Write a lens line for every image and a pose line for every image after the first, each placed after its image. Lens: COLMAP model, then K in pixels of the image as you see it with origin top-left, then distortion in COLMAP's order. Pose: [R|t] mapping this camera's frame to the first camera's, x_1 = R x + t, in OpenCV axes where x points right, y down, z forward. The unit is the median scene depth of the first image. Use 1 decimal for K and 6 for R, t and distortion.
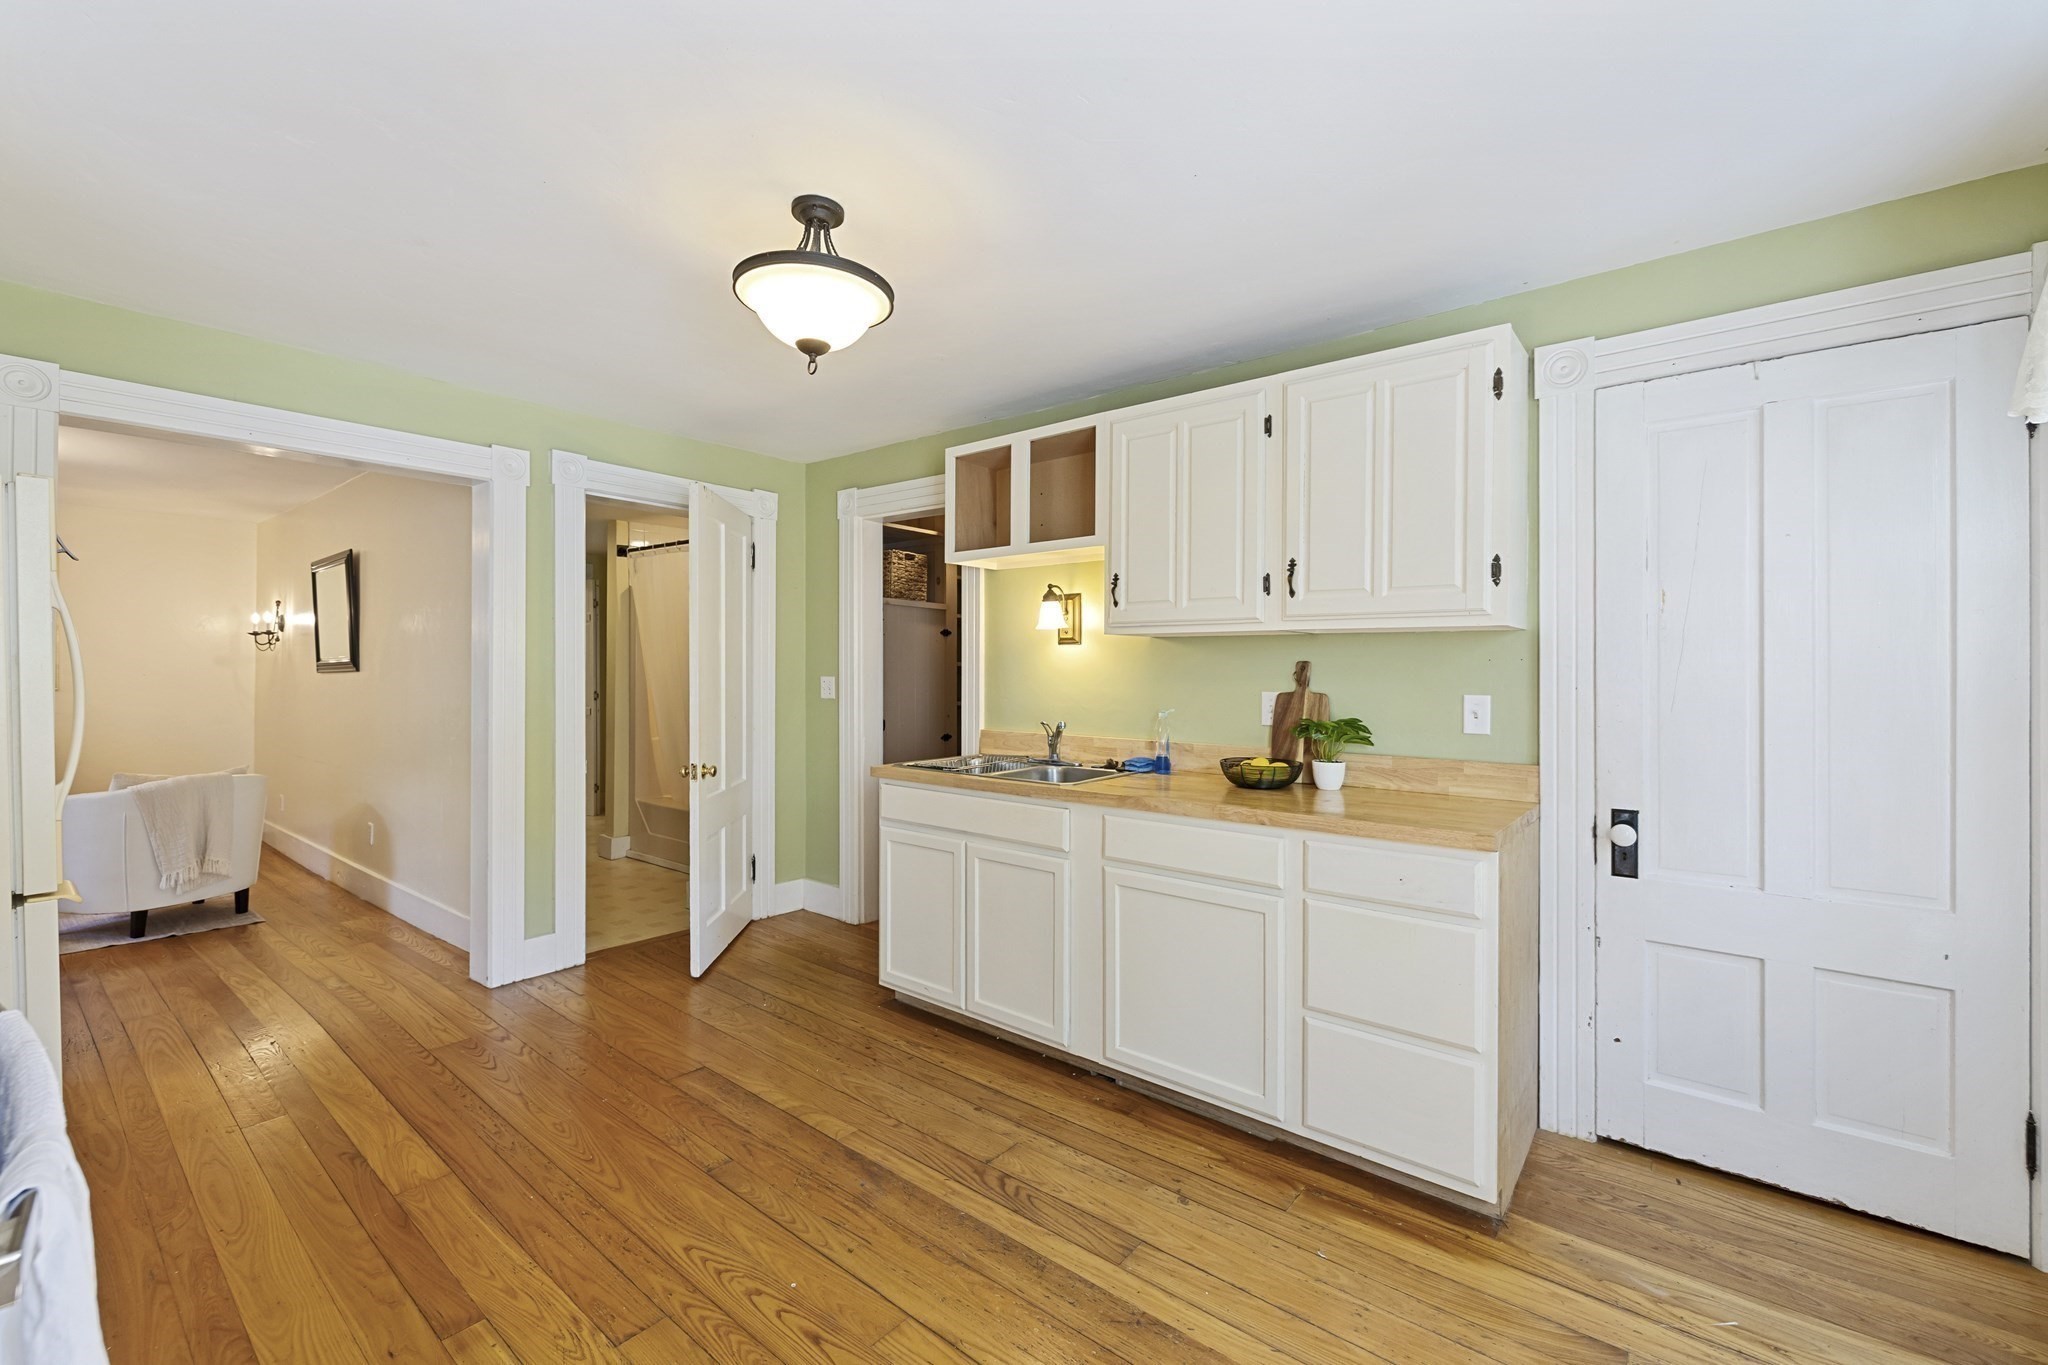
lens RADIAL K [[863.2, 0, 1025.4], [0, 863.2, 672.4], [0, 0, 1]] dist [0.001767, -0.000344]
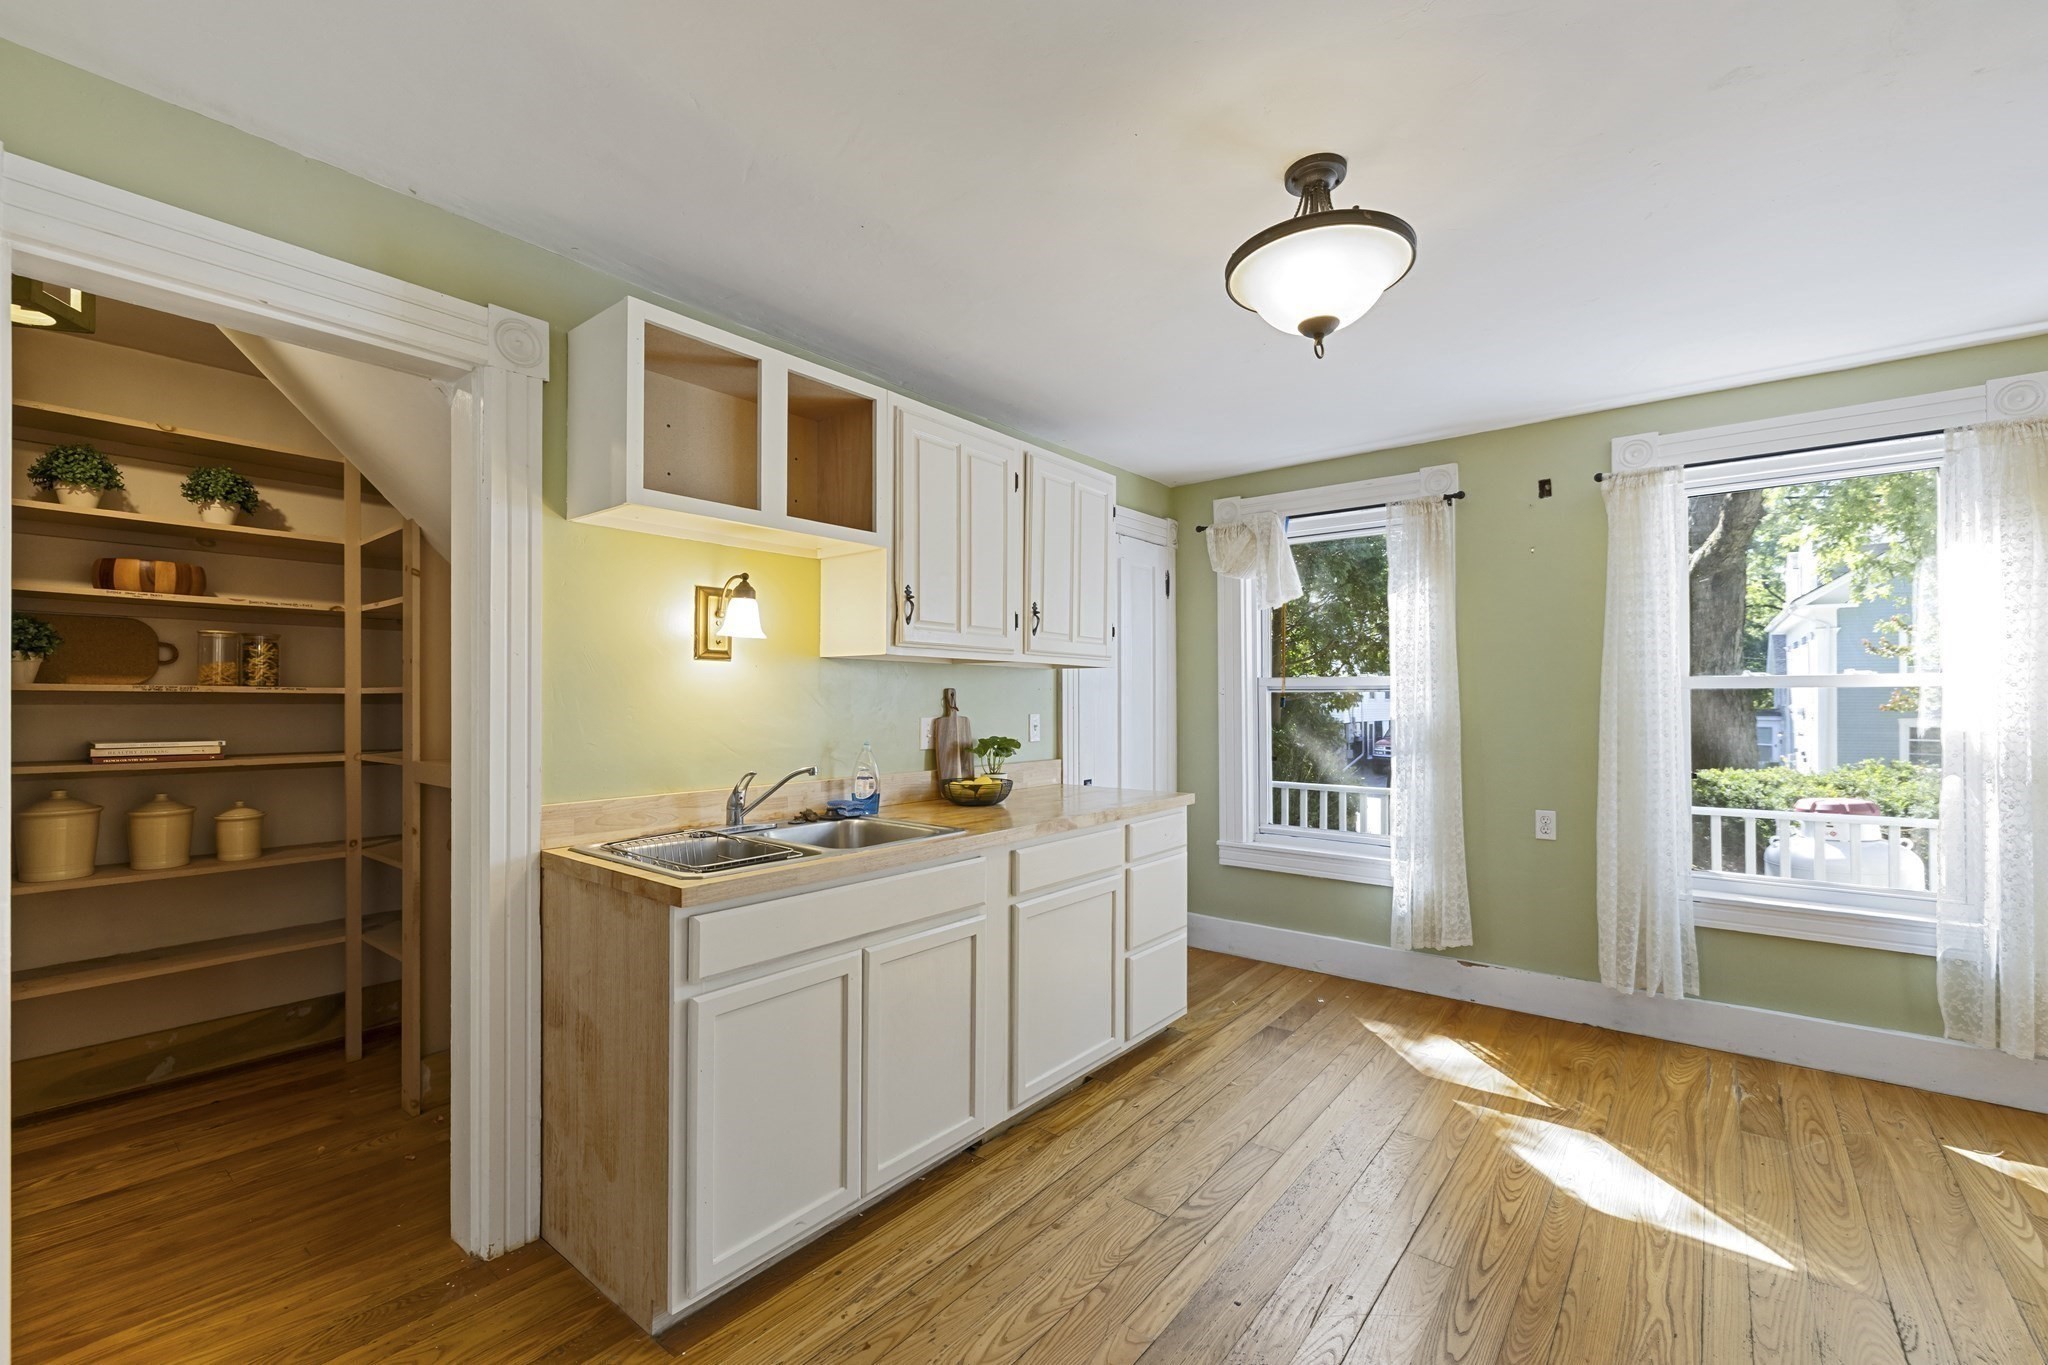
lens RADIAL K [[863.2, 0, 1009.4], [0, 863.2, 693.4], [0, 0, 1]] dist [0.001767, -0.000344]
pose [[-0.005930, 0.006310, 0.999963, -0.816338], [0.004672, 0.999969, -0.006283, 0.000243], [-0.999971, 0.004635, -0.005960, 0.966189]]
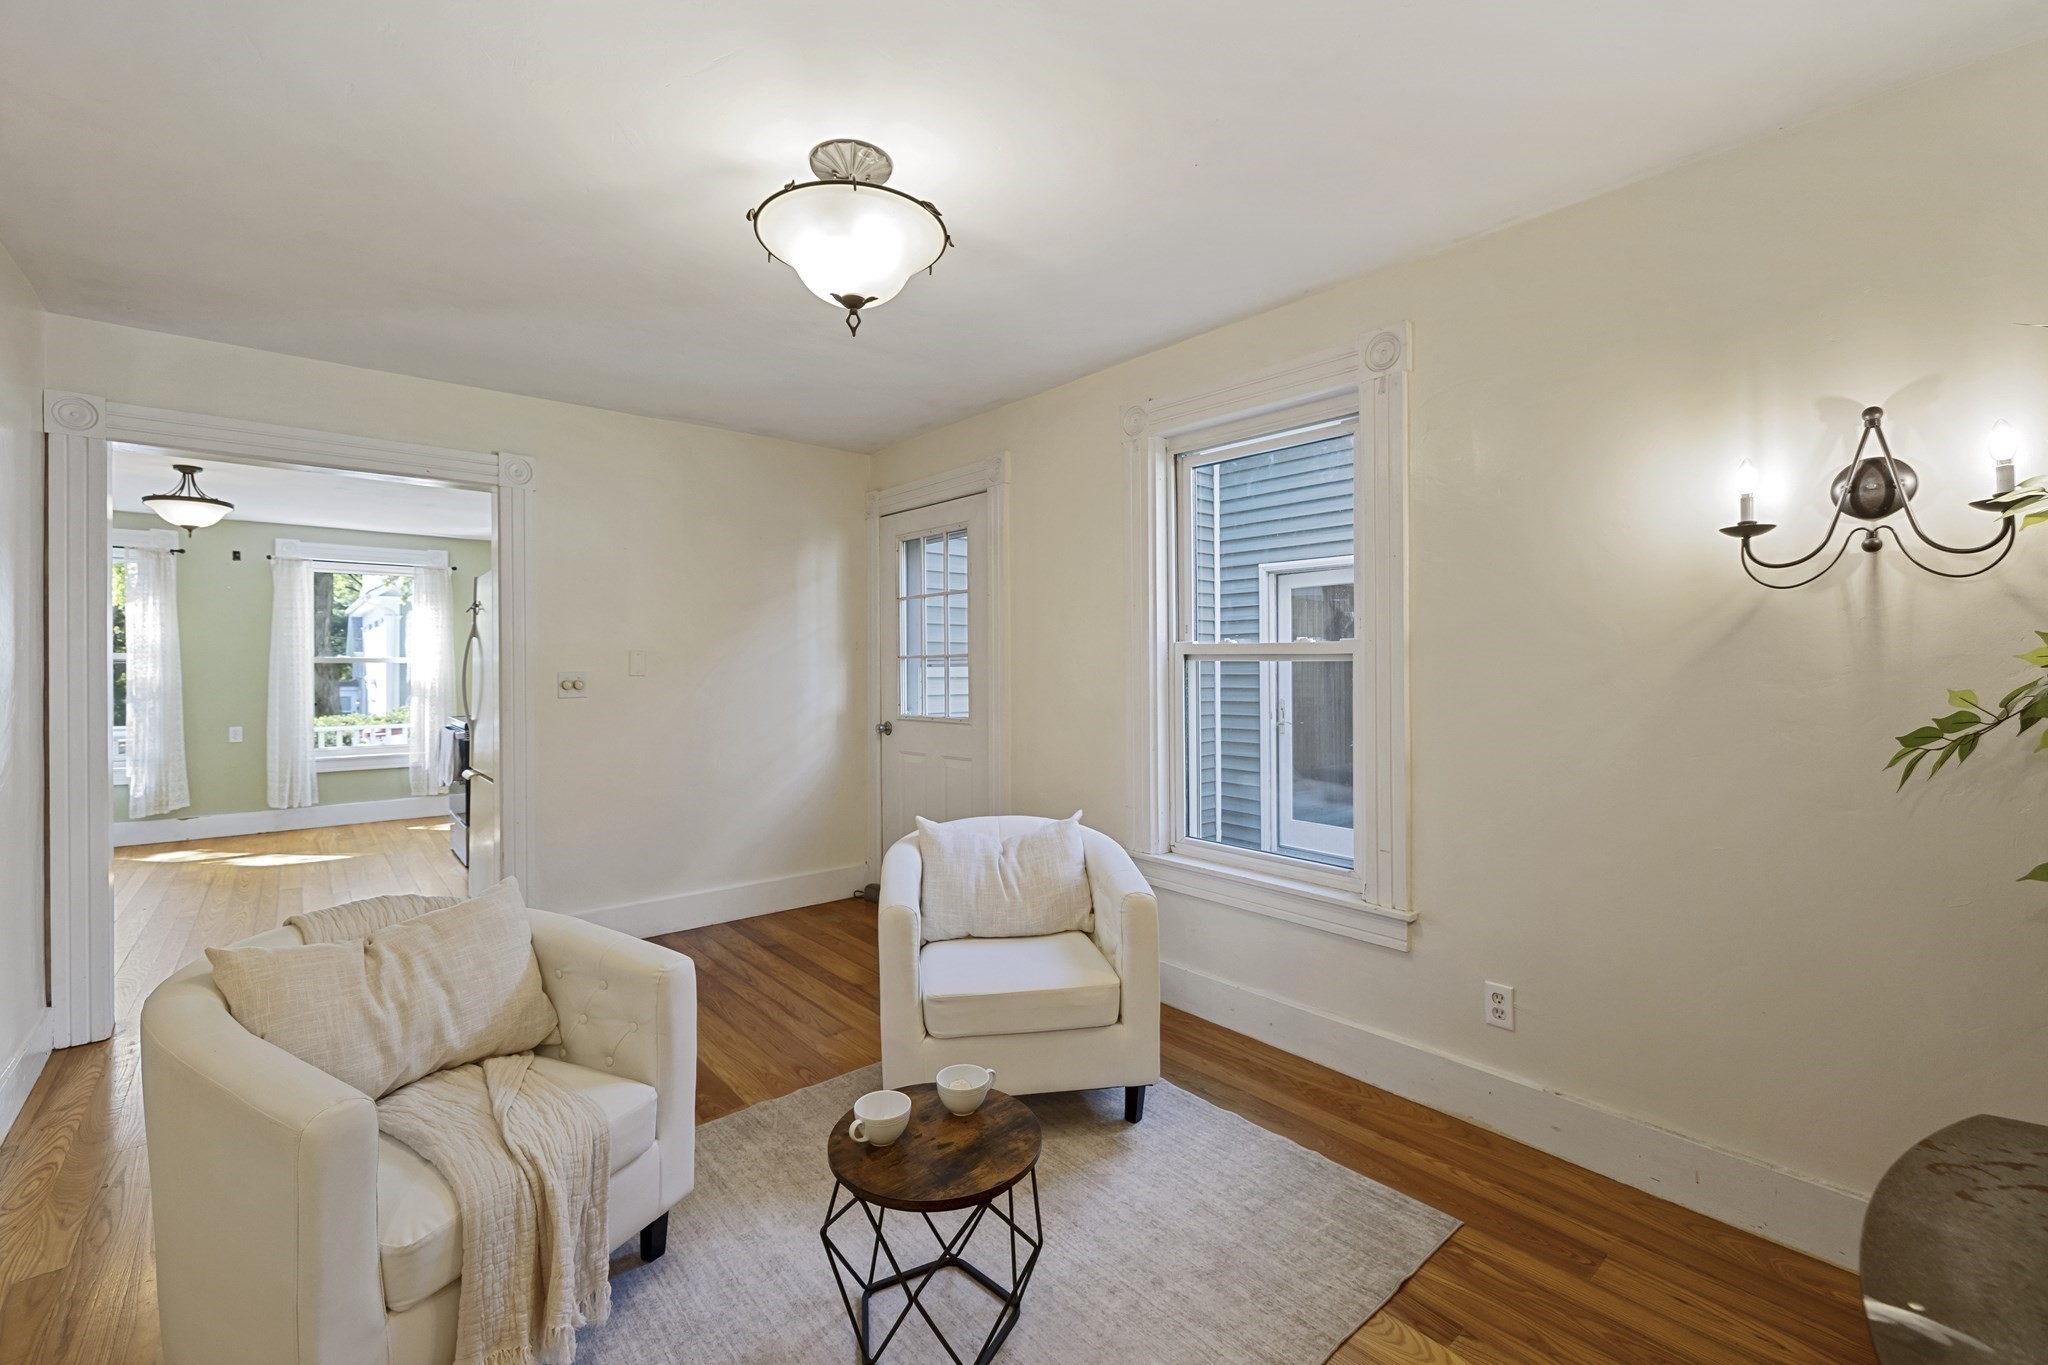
lens RADIAL K [[863.2, 0, 1019.8], [0, 863.2, 669.6], [0, 0, 1]] dist [0.001767, -0.000344]
pose [[-0.983234, 0.002762, 0.182326, -2.483748], [0.003327, 0.999991, 0.002794, 0.013232], [-0.182316, 0.003354, -0.983234, 2.451046]]
